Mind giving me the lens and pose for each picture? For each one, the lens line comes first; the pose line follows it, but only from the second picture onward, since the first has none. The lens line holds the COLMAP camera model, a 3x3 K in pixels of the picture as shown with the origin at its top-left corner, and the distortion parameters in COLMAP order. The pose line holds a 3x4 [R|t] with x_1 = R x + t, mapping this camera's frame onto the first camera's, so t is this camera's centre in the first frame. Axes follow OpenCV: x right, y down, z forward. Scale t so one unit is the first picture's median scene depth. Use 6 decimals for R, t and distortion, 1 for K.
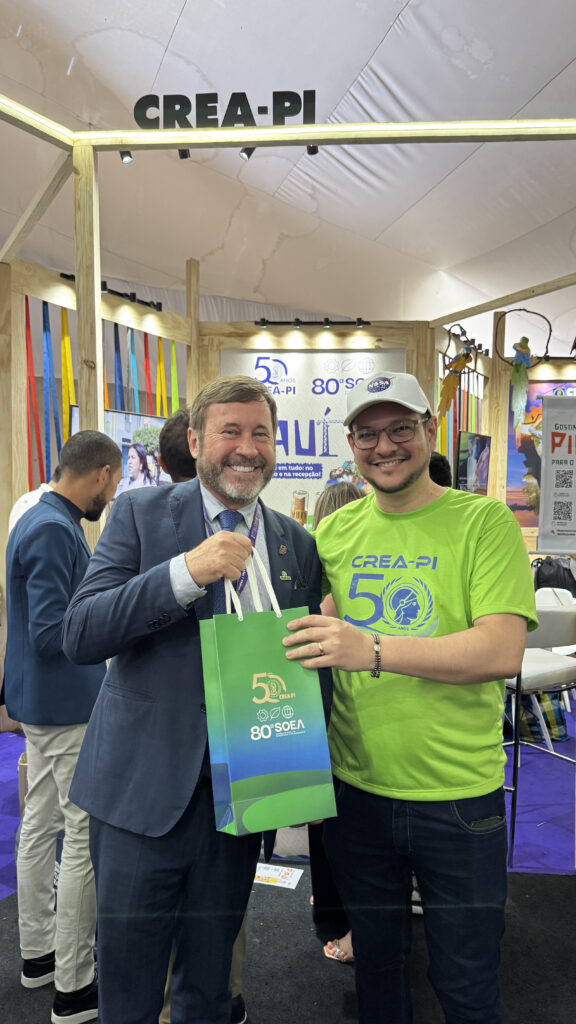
lens RADIAL K [[707.2, 0, 288.0], [0, 707.2, 512.0], [0, 0, 1]] dist [0.205337, -0.507757]
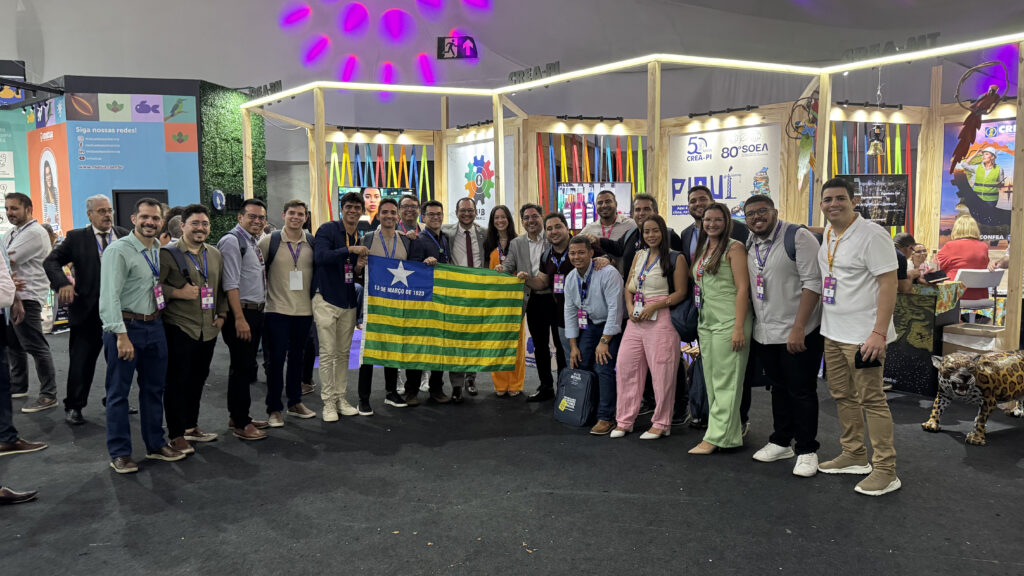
lens RADIAL K [[670.9, 0, 504.9], [0, 670.9, 293.5], [0, 0, 1]] dist [0.088403, -0.123741]
pose [[0.744873, 0.049636, -0.665357, 0.672177], [-0.003863, 0.997533, 0.070092, 0.024017], [0.667195, -0.049640, 0.743228, -0.409264]]
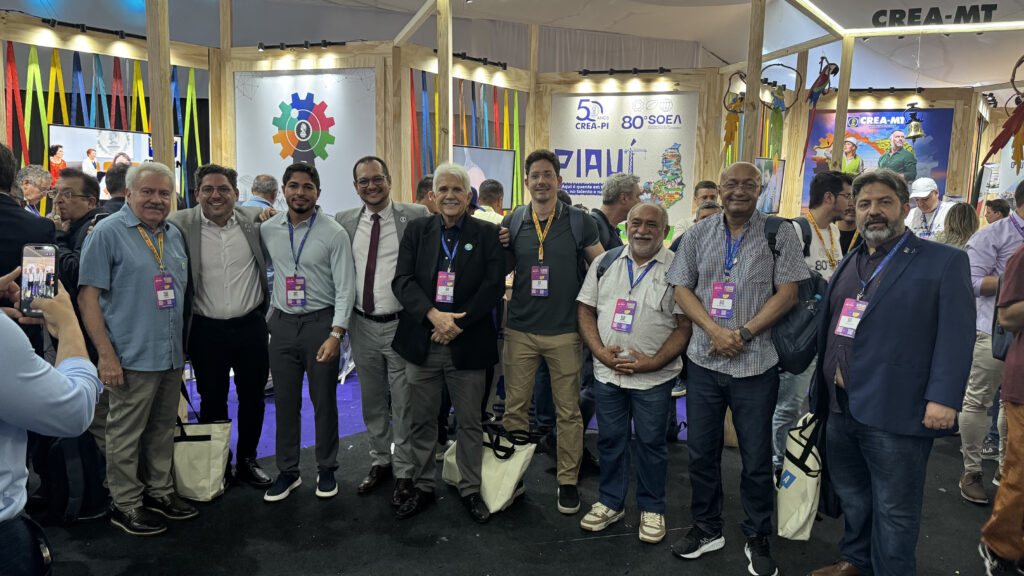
lens RADIAL K [[670.9, 0, 504.9], [0, 670.9, 293.5], [0, 0, 1]] dist [0.088403, -0.123741]
pose [[0.975869, 0.045604, -0.213543, 0.101866], [-0.021822, 0.993420, 0.112433, -0.003798], [0.217265, -0.105060, 0.970442, -0.252421]]
